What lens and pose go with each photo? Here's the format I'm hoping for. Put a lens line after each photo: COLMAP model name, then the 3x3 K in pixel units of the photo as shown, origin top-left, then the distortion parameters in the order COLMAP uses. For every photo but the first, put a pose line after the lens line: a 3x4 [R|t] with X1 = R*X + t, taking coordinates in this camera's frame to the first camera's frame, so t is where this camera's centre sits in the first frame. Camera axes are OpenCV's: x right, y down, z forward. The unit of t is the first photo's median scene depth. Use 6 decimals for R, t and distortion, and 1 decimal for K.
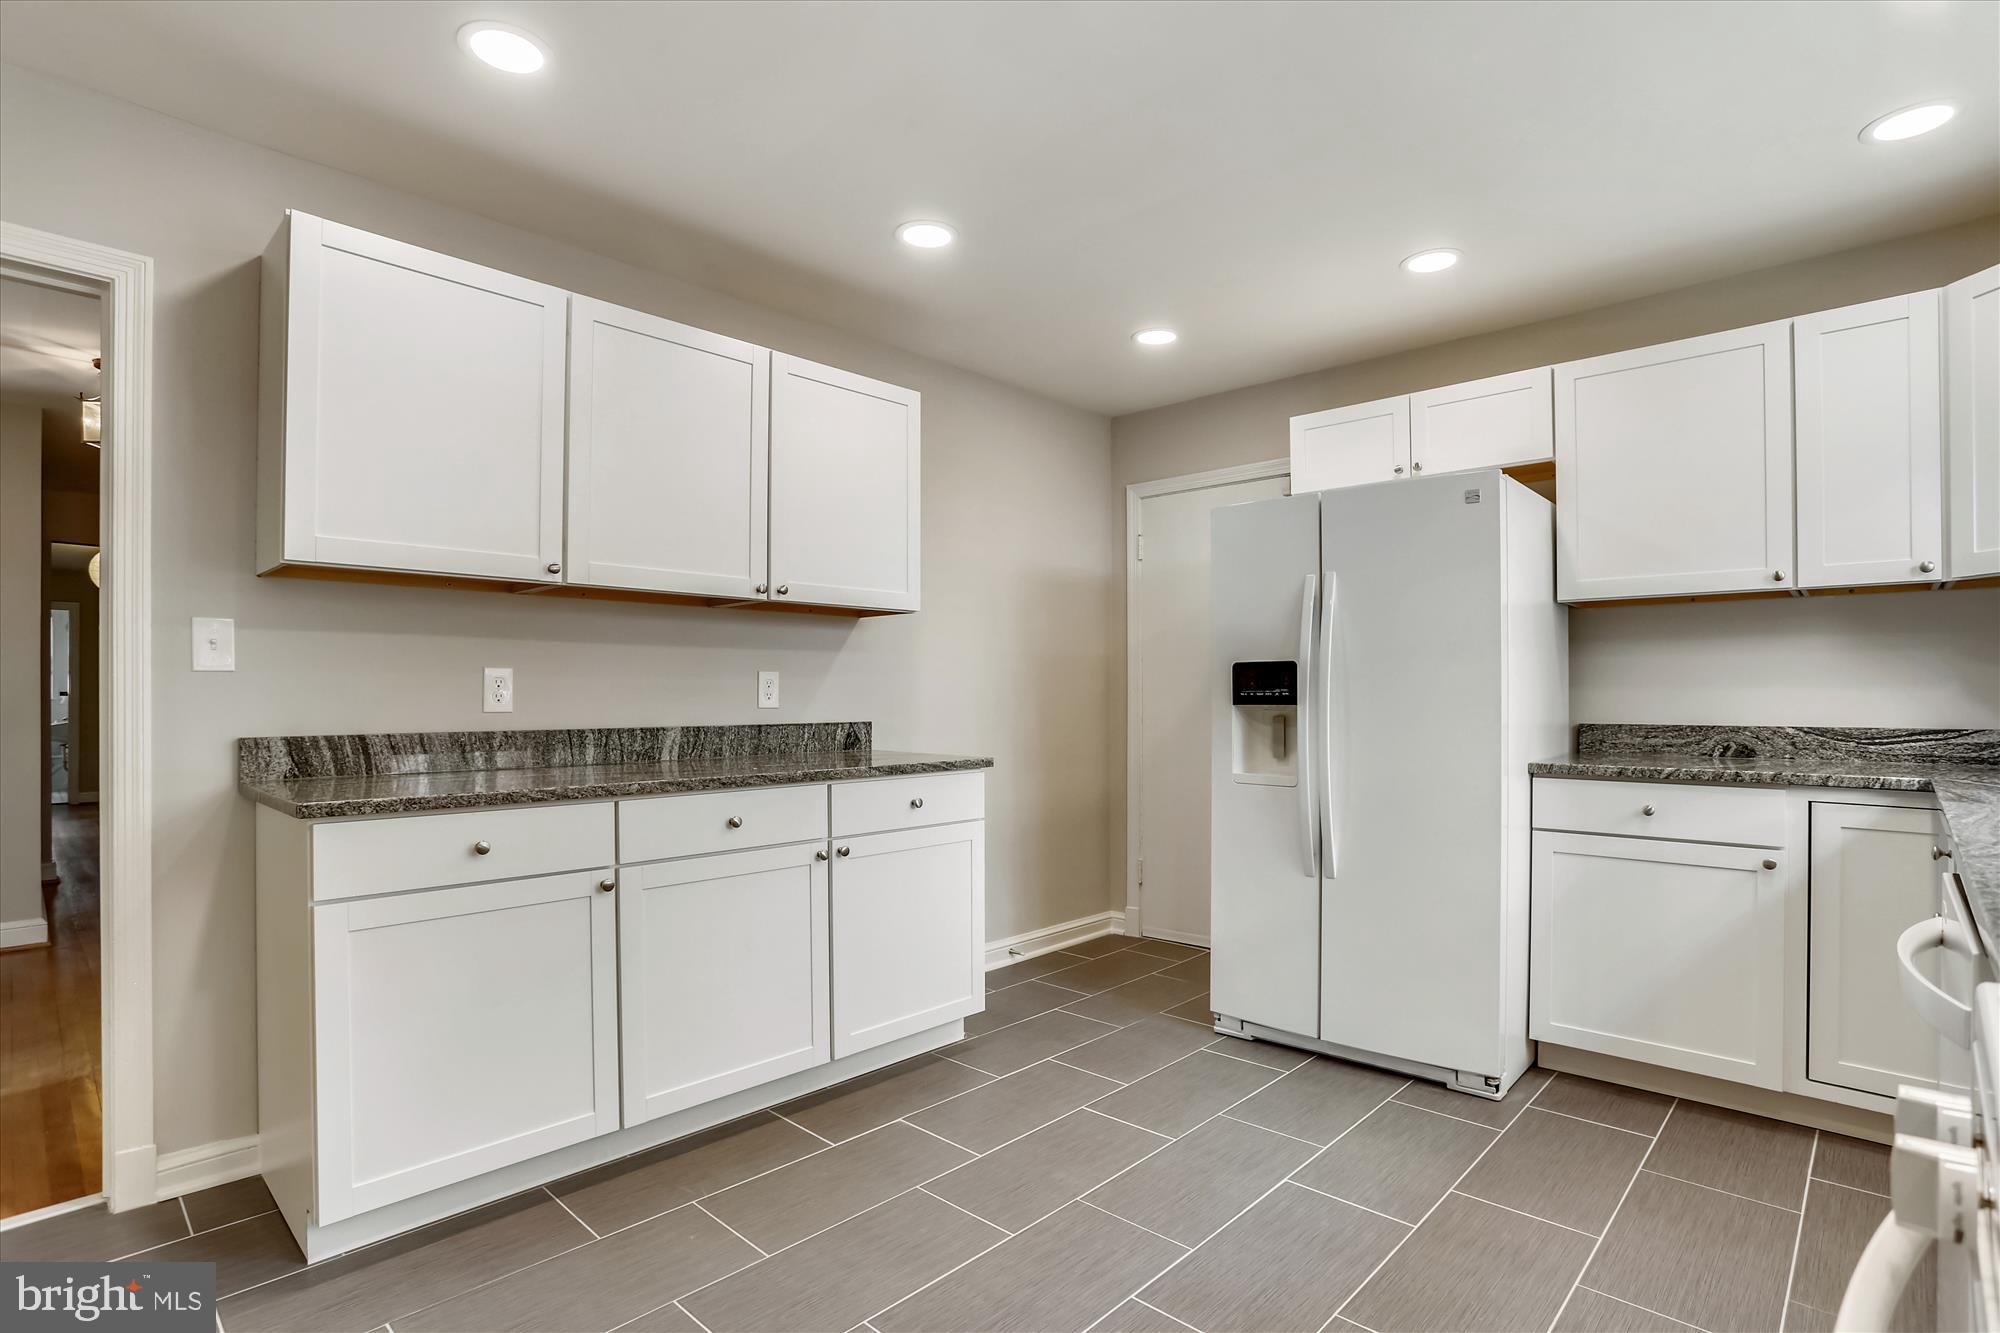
lens RADIAL K [[979.9, 0, 1003.4], [0, 979.9, 689.0], [0, 0, 1]] dist [-0.076831, 0.034331]
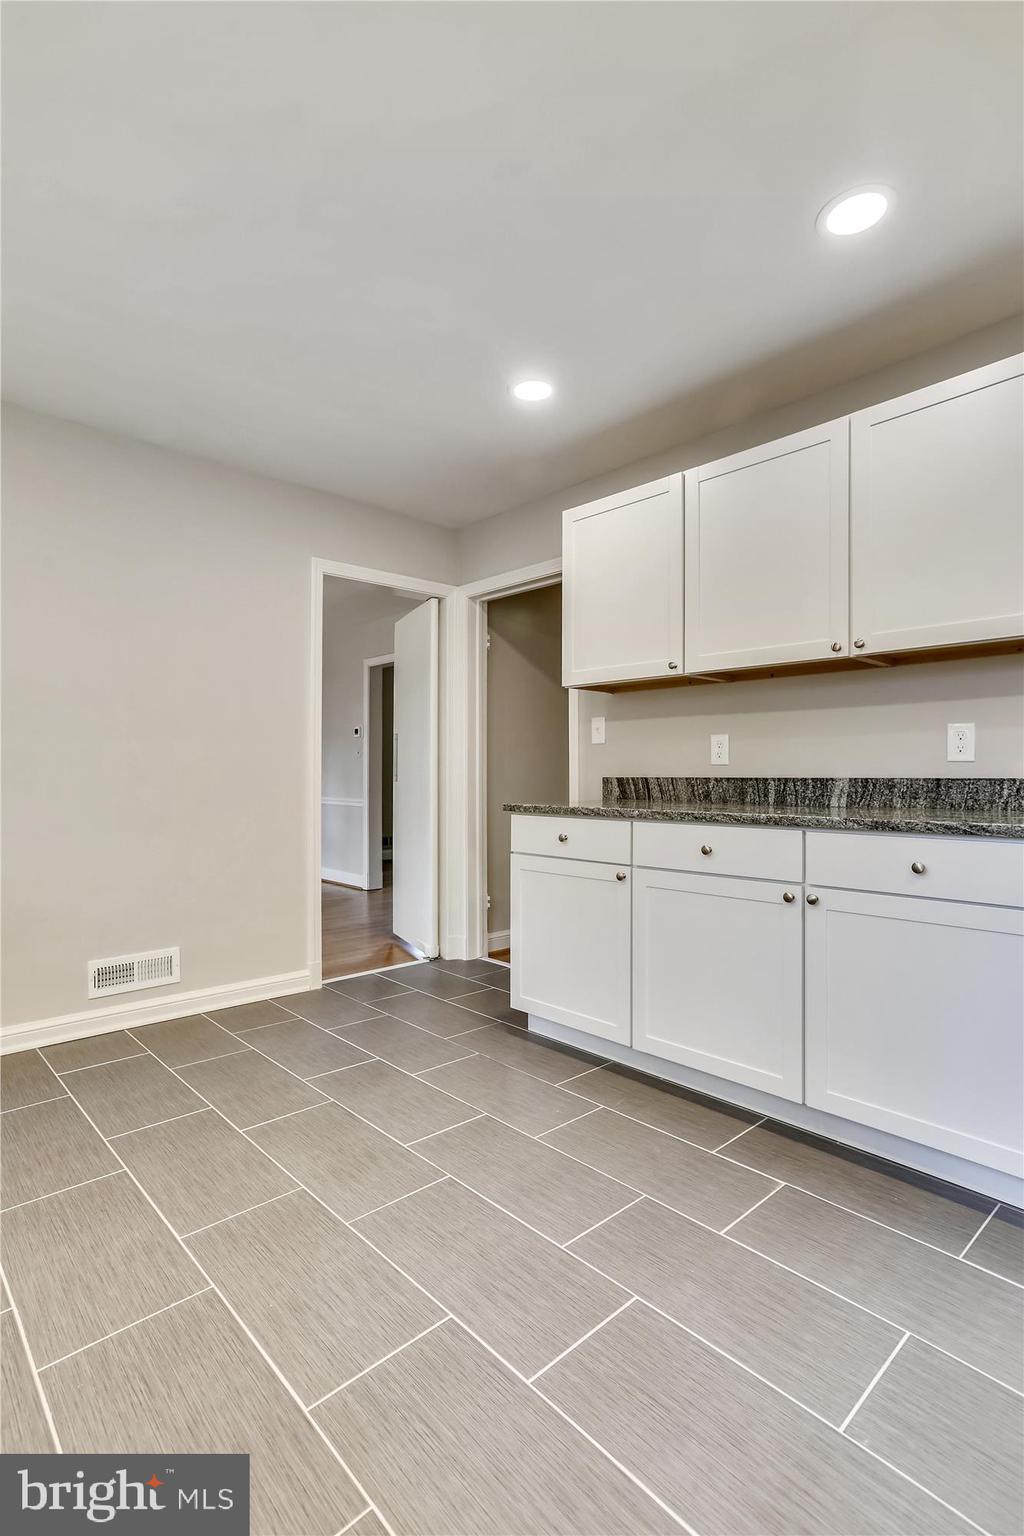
lens RADIAL K [[744.8, 0, 512.0], [0, 744.8, 768.0], [0, 0, 1]] dist [-0.023956, 0.027689]
pose [[-0.068306, -0.006252, -0.997645, 0.579959], [0.005978, 0.999960, -0.006676, 0.032044], [0.997647, -0.006420, -0.068266, 0.699093]]
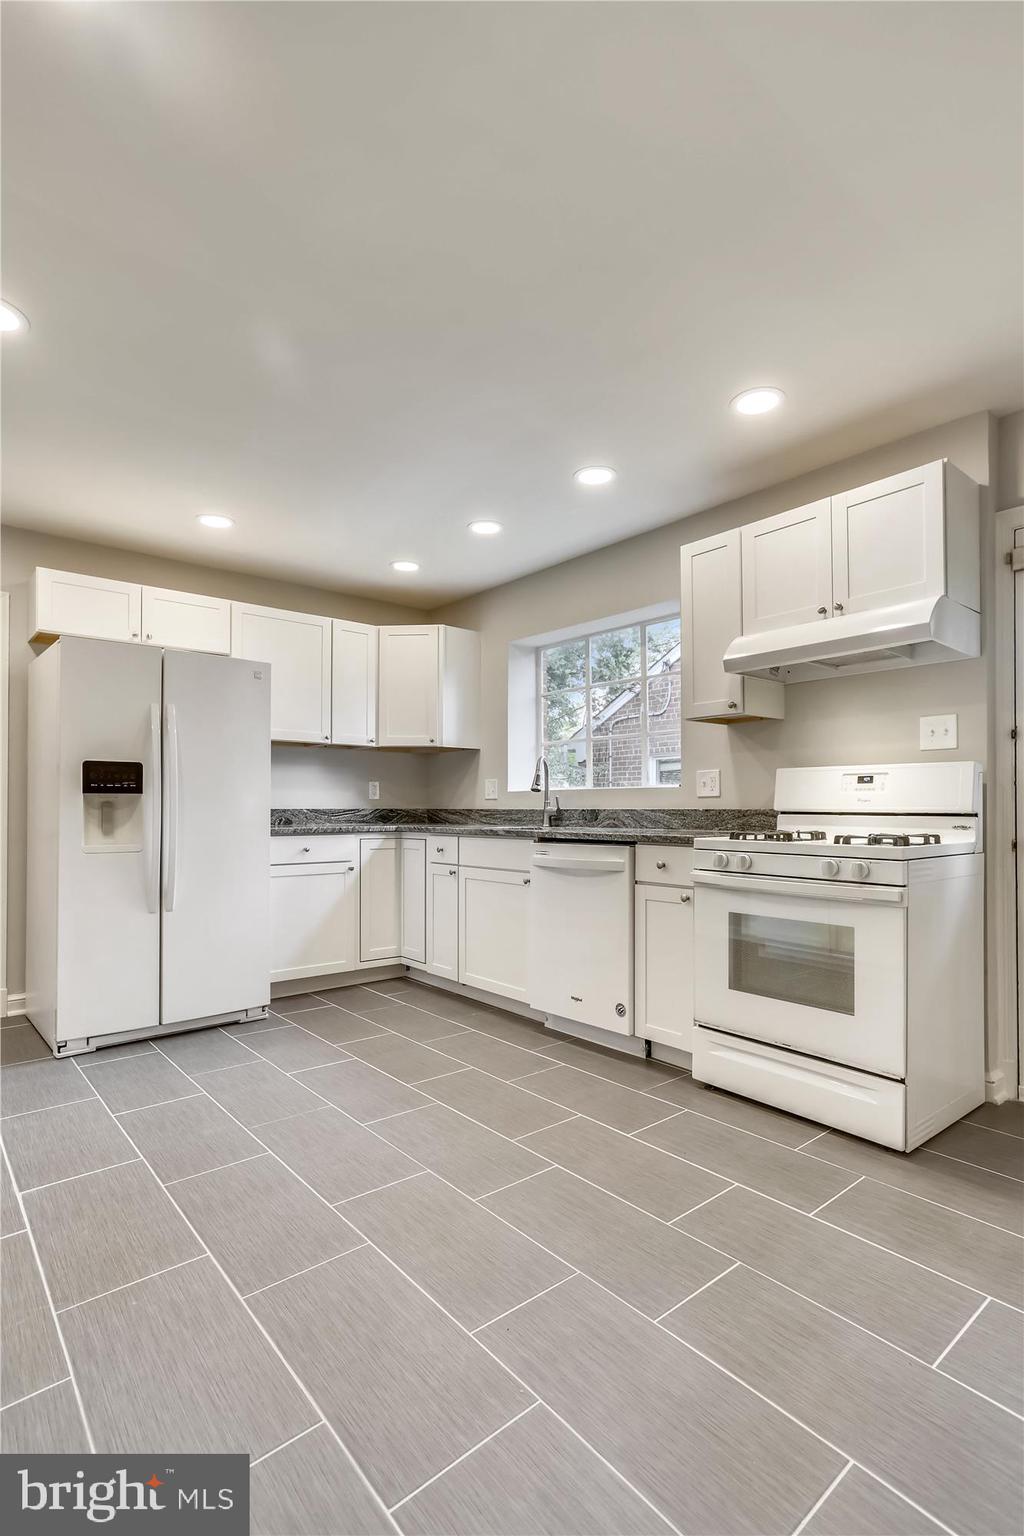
lens RADIAL K [[743.3, 0, 511.8], [0, 743.3, 798.0], [0, 0, 1]] dist [-0.035716, 0.034009]
pose [[0.118055, 0.014502, 0.992901, -0.733325], [-0.006307, 0.999884, -0.013854, 0.035768], [-0.992987, -0.004626, 0.118133, 0.356003]]
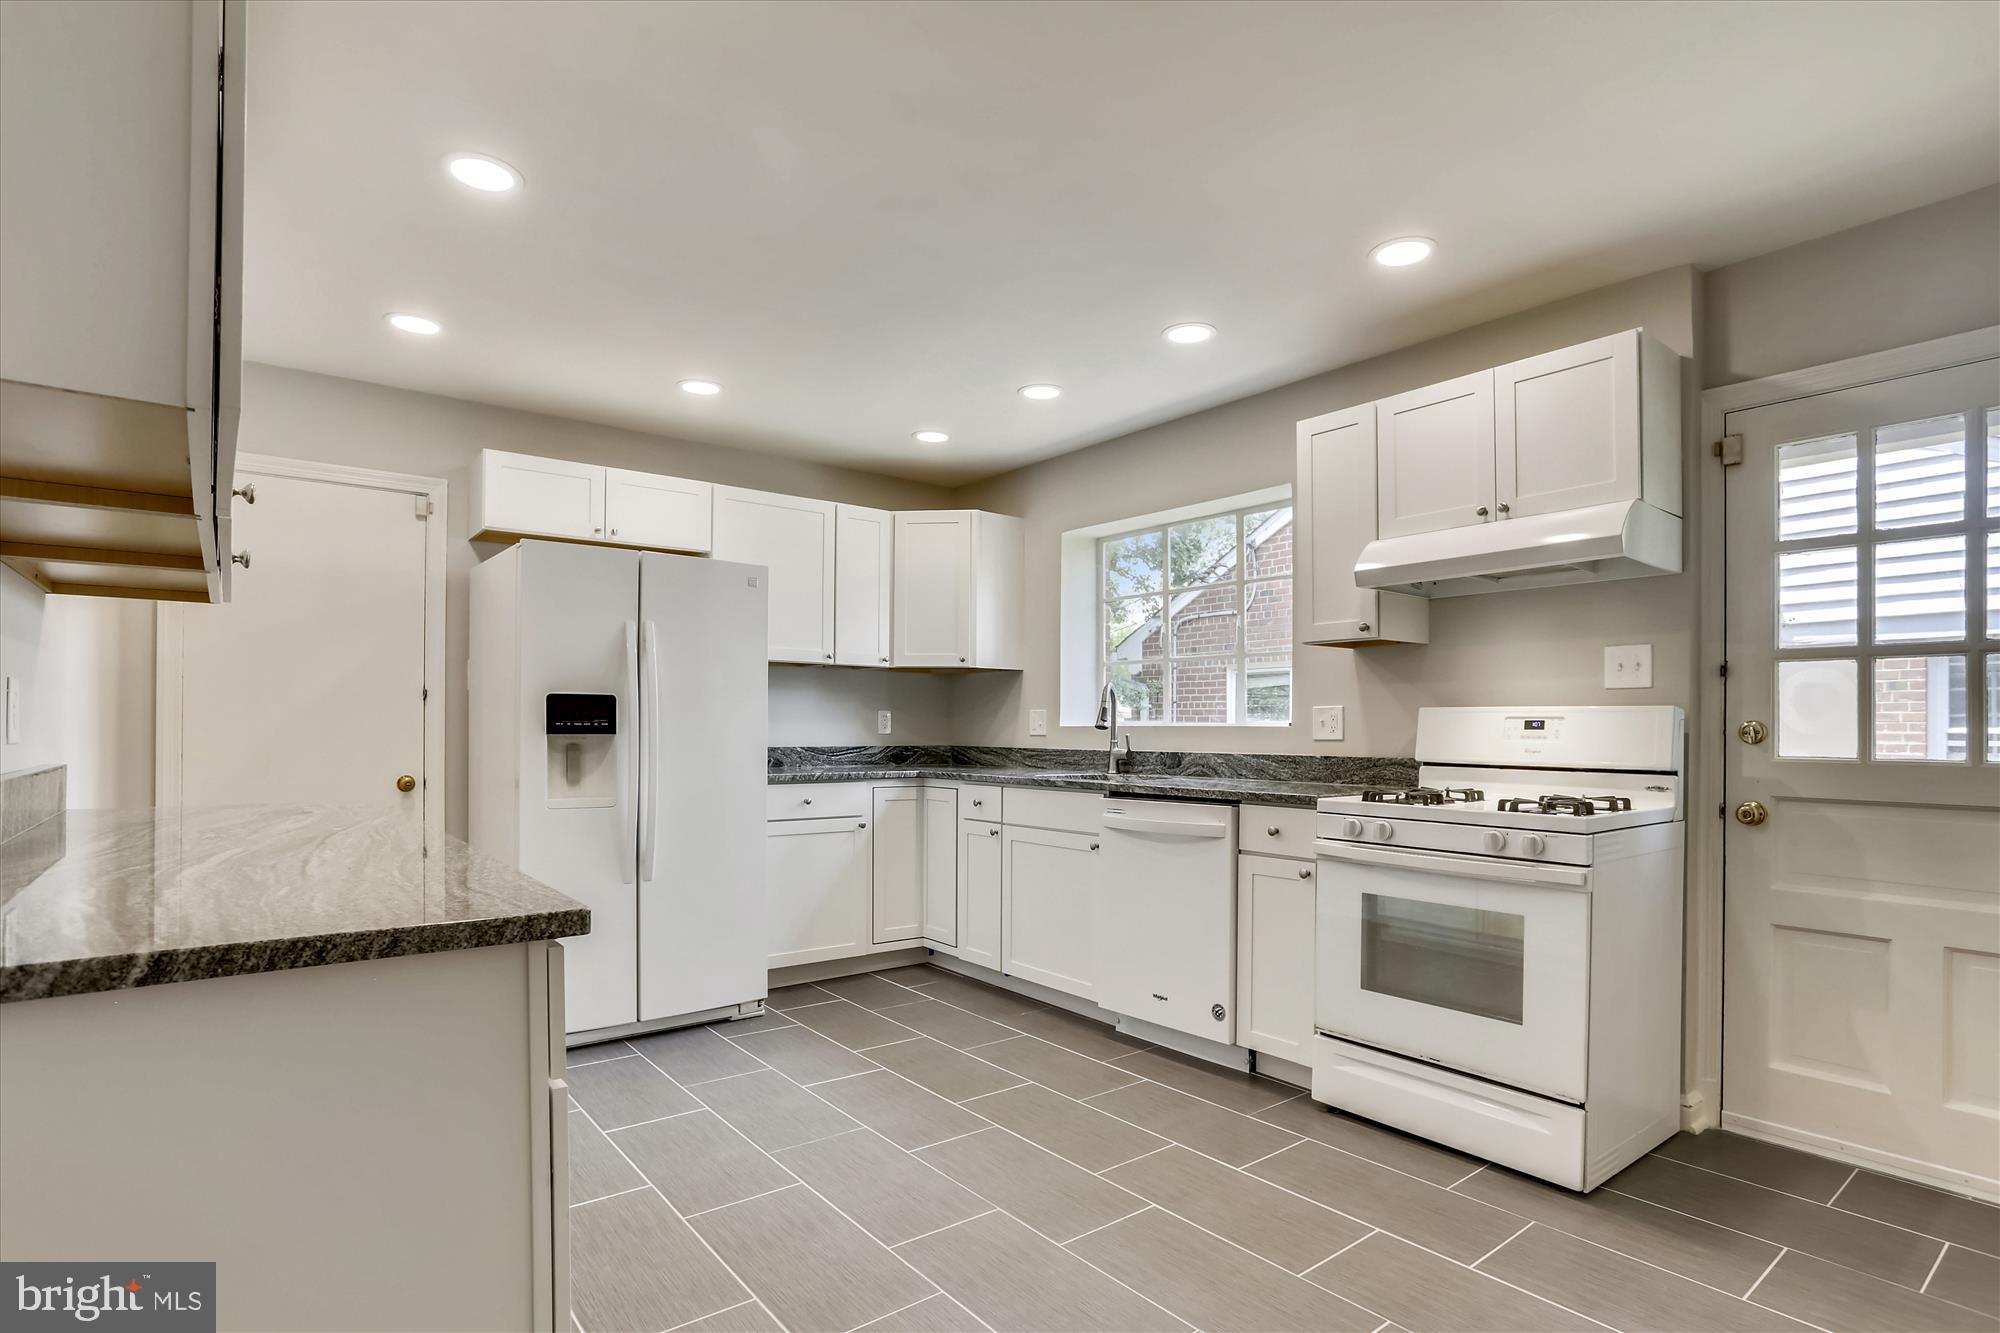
lens RADIAL K [[997.7, 0, 998.9], [0, 997.7, 725.1], [0, 0, 1]] dist [-0.066936, 0.035873]
pose [[0.148177, 0.005312, 0.988947, -0.804650], [-0.011383, 0.999928, -0.003666, 0.005081], [-0.988895, -0.010715, 0.148227, 0.408376]]
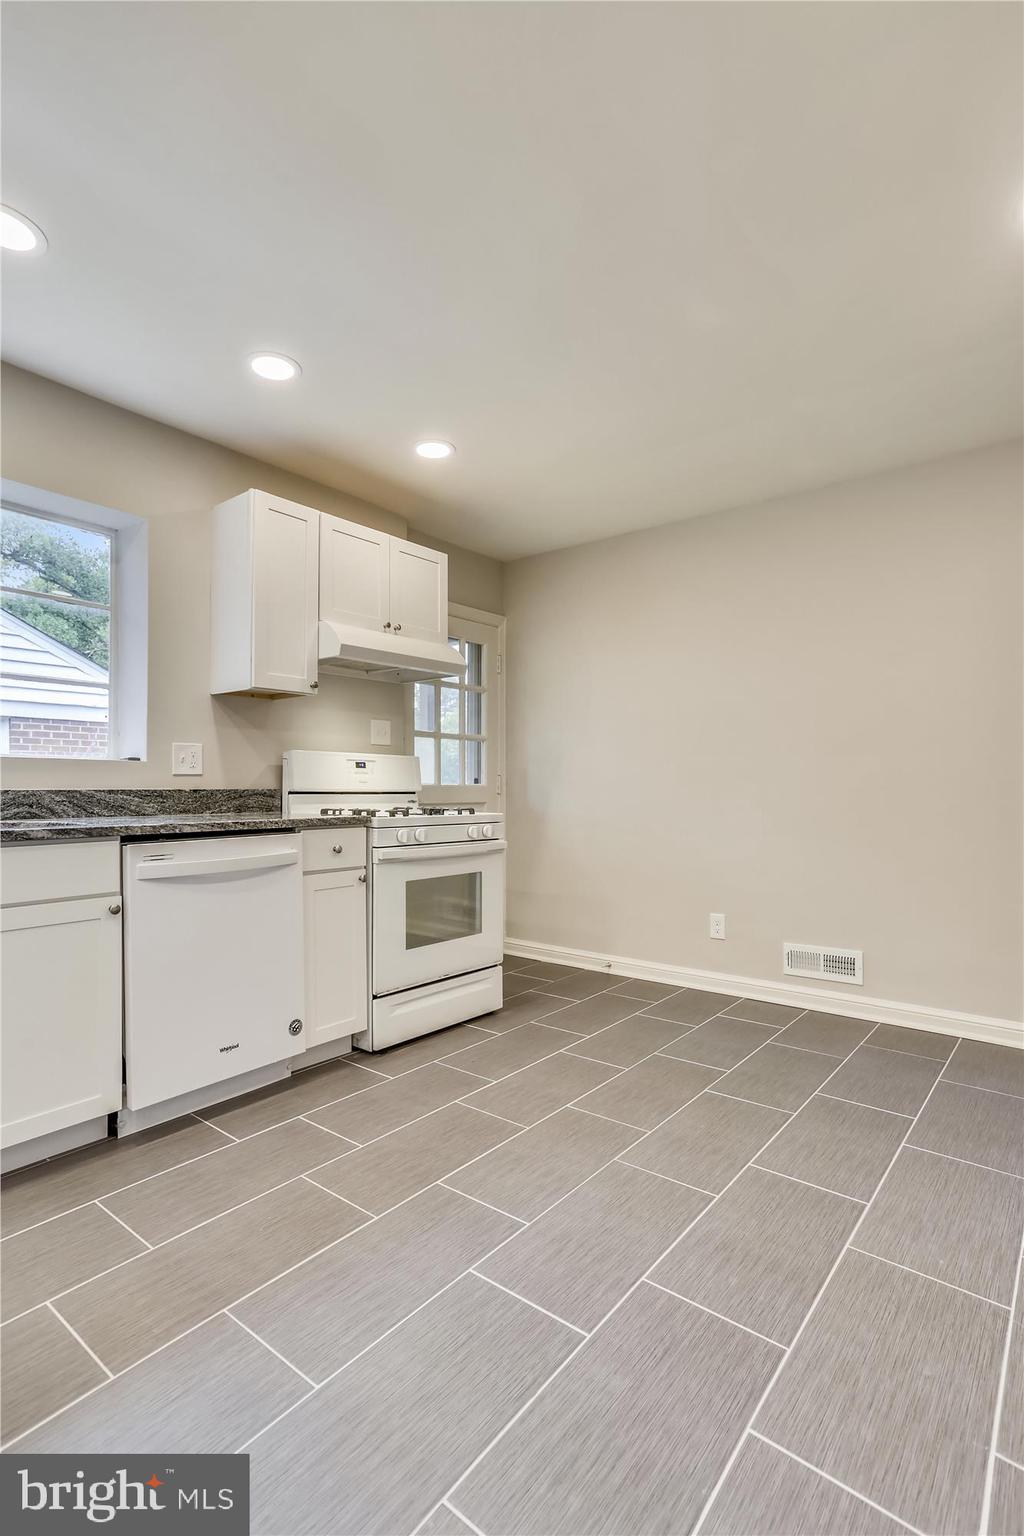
lens RADIAL K [[740.5, 0, 508.8], [0, 740.5, 781.1], [0, 0, 1]] dist [-0.033969, 0.031557]
pose [[-0.996859, -0.000897, -0.079195, 0.149046], [0.000159, 0.999911, -0.013319, 0.037240], [0.079199, -0.013290, -0.996770, 1.231484]]
